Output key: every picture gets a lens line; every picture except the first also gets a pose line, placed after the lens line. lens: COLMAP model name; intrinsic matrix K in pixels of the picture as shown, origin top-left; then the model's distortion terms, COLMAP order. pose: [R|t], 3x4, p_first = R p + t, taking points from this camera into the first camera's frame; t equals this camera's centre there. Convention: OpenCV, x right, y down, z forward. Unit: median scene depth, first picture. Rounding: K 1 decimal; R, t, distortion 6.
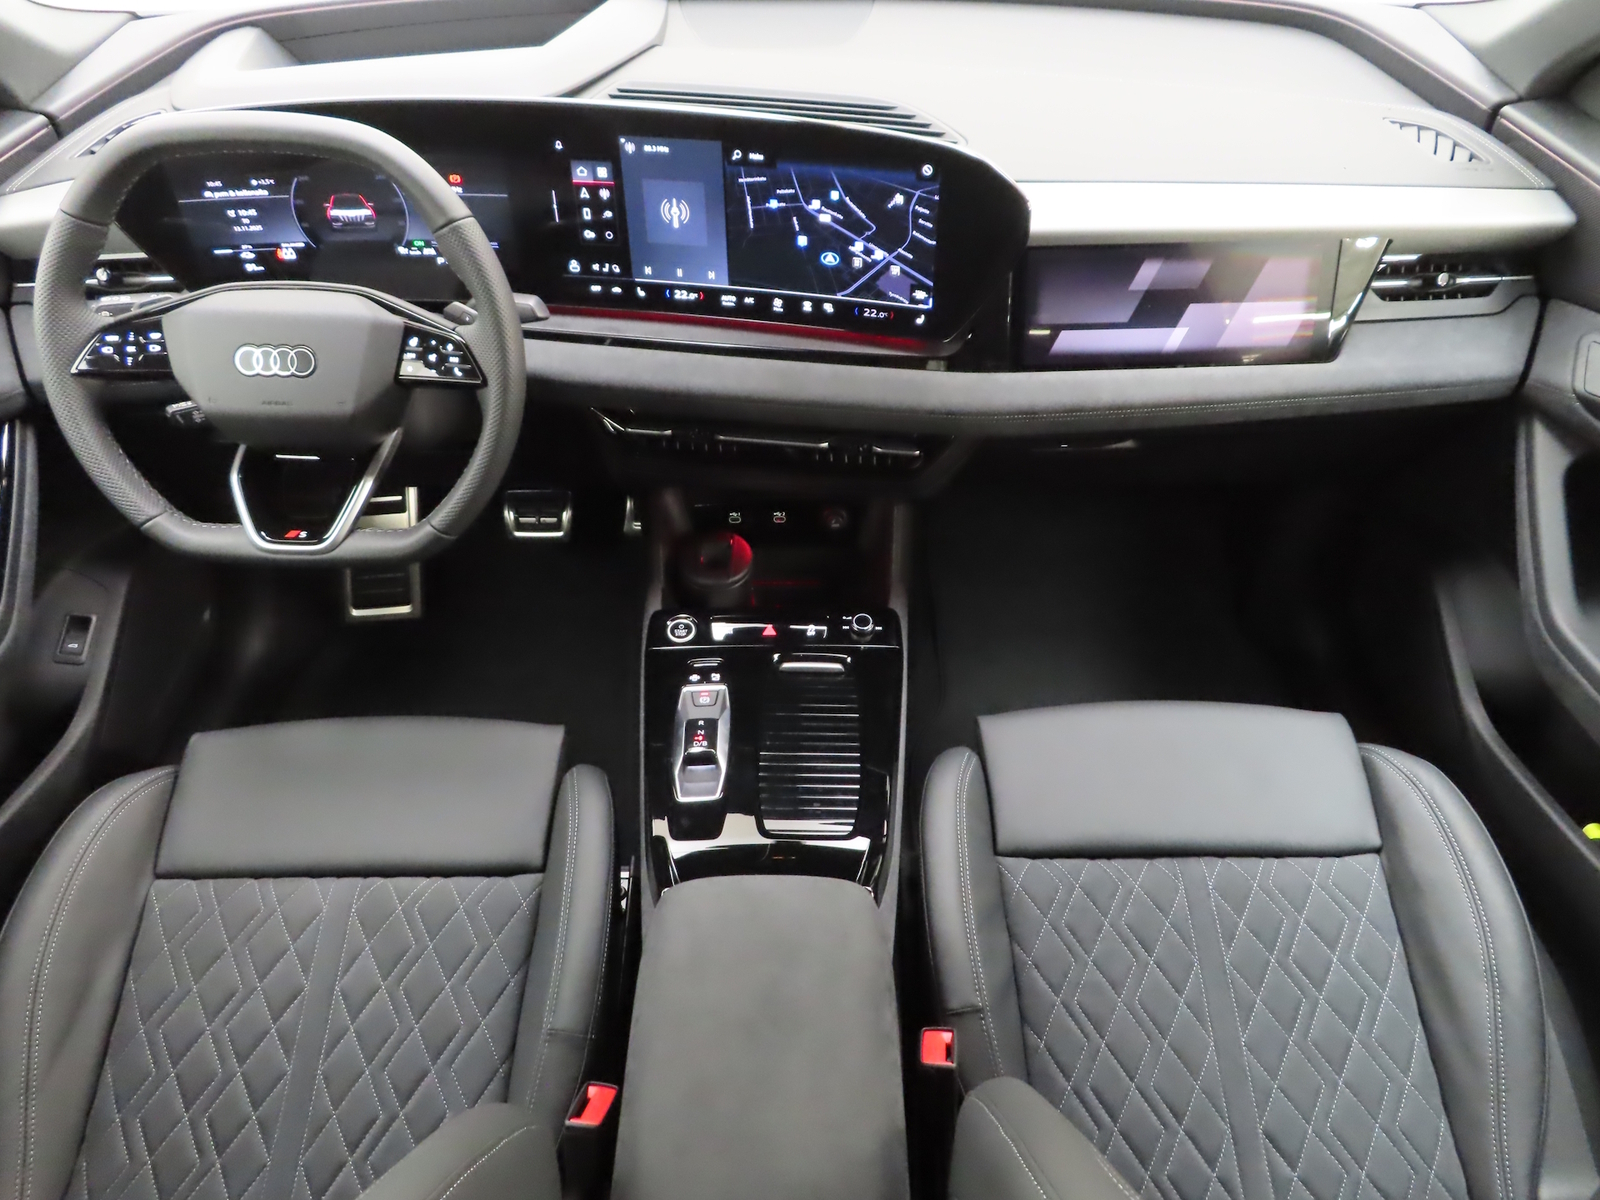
lens RADIAL K [[1166.6, 0, 799.2], [0, 1166.6, 601.4], [0, 0, 1]] dist [-0.006077, 0.008285]
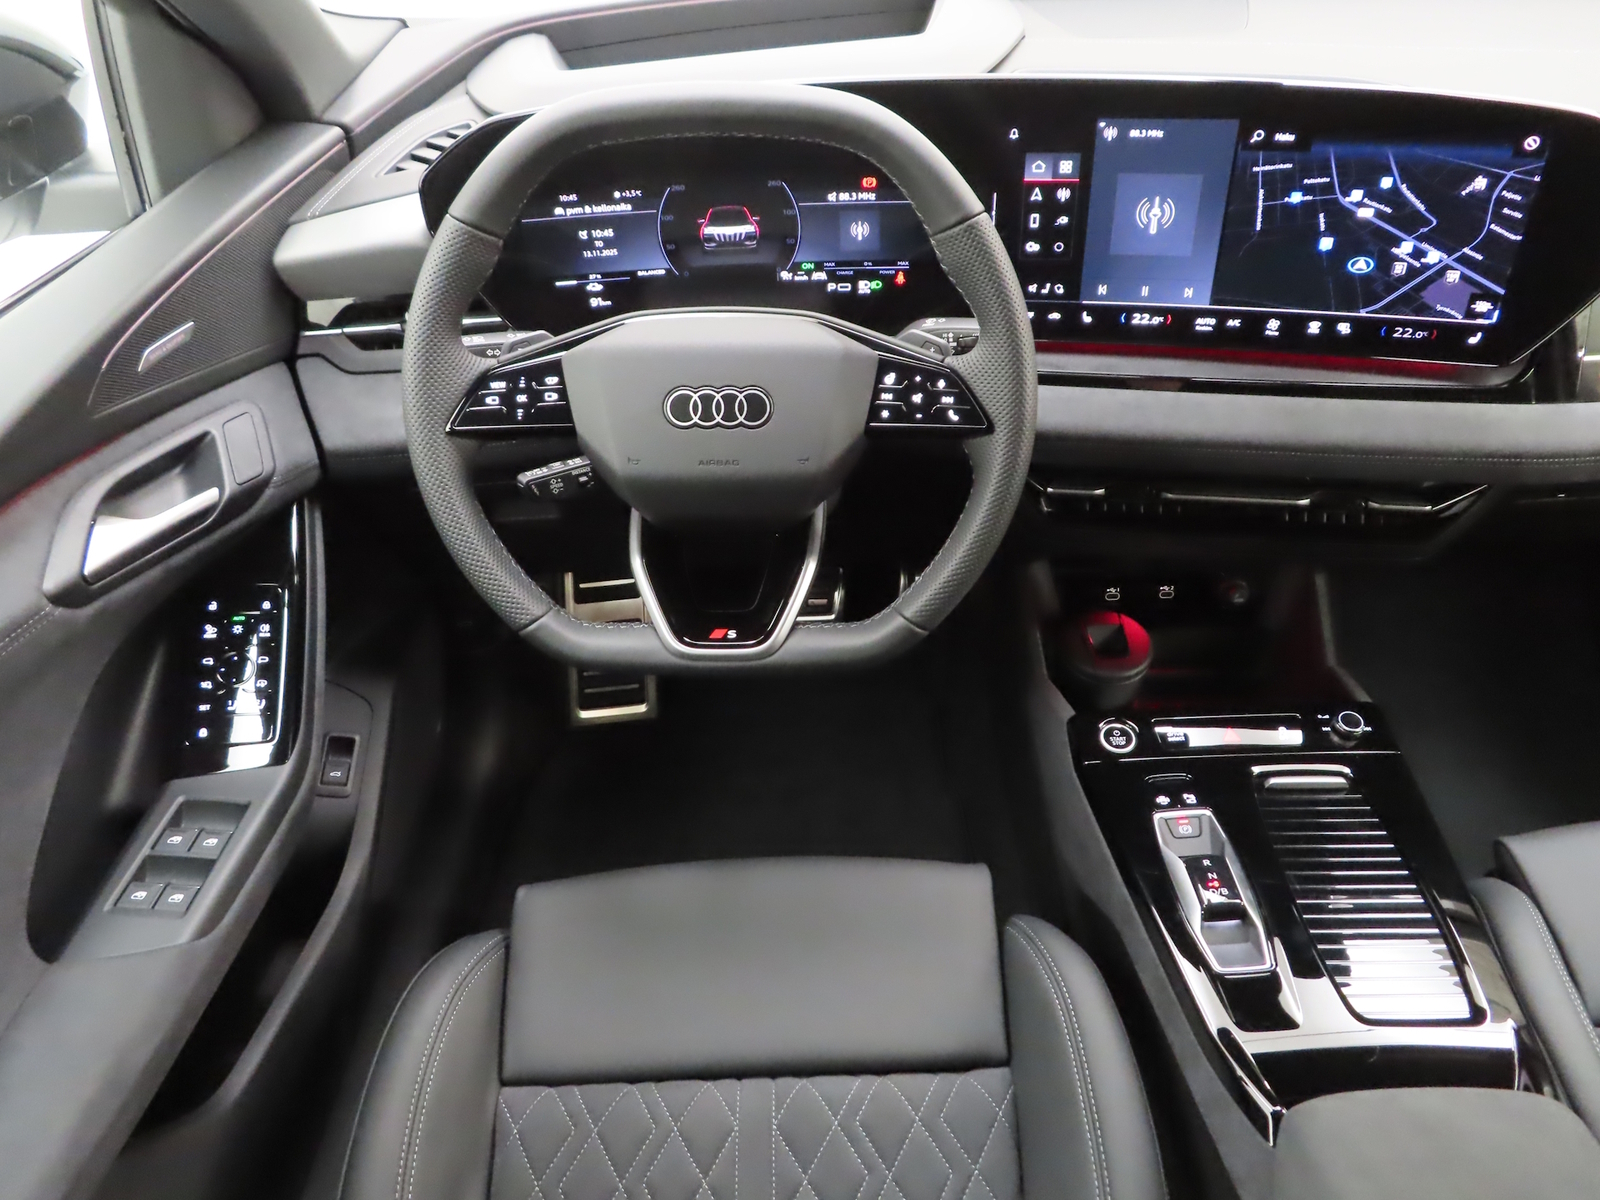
lens RADIAL K [[1166.6, 0, 803.4], [0, 1166.6, 598.5], [0, 0, 1]] dist [-0.006077, 0.008285]
pose [[0.999595, -0.027389, -0.007719, -0.339416], [0.026857, 0.997705, -0.062161, -0.029247], [0.009404, 0.061928, 0.998036, 0.217226]]
